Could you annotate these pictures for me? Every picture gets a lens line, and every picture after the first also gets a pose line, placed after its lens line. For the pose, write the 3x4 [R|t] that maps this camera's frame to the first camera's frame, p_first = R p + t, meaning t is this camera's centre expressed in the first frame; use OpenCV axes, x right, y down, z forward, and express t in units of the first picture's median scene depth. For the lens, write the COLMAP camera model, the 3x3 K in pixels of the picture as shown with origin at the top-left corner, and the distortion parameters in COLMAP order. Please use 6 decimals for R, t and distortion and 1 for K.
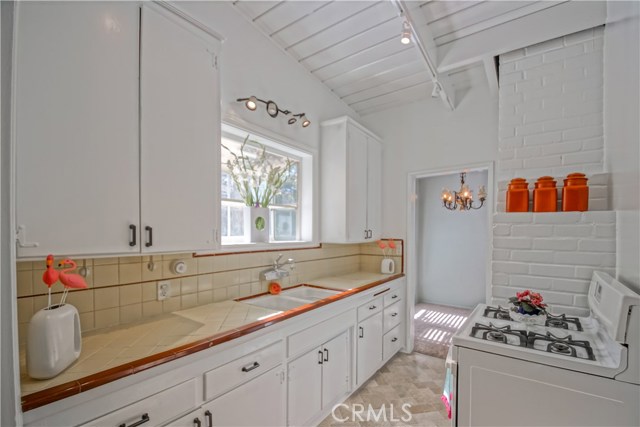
lens RADIAL K [[304.3, 0, 336.8], [0, 304.3, 232.9], [0, 0, 1]] dist [0.002803, 0.000199]
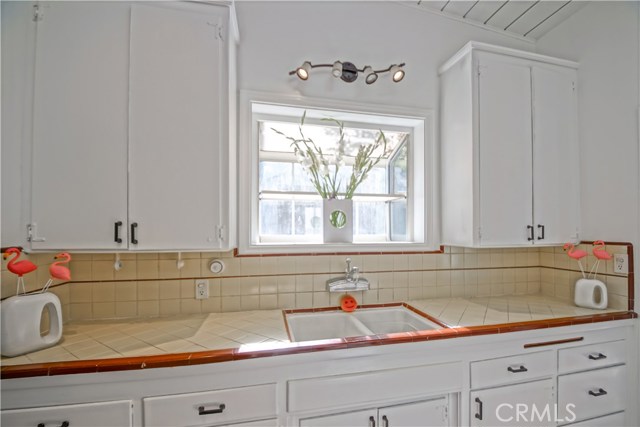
lens RADIAL K [[291.5, 0, 322.2], [0, 291.5, 226.6], [0, 0, 1]] dist [0.001941, -0.014991]
pose [[0.705317, -0.016835, -0.708692, 0.266099], [0.001387, 0.999749, -0.022370, 0.006331], [0.708890, 0.014795, 0.705163, 0.433107]]
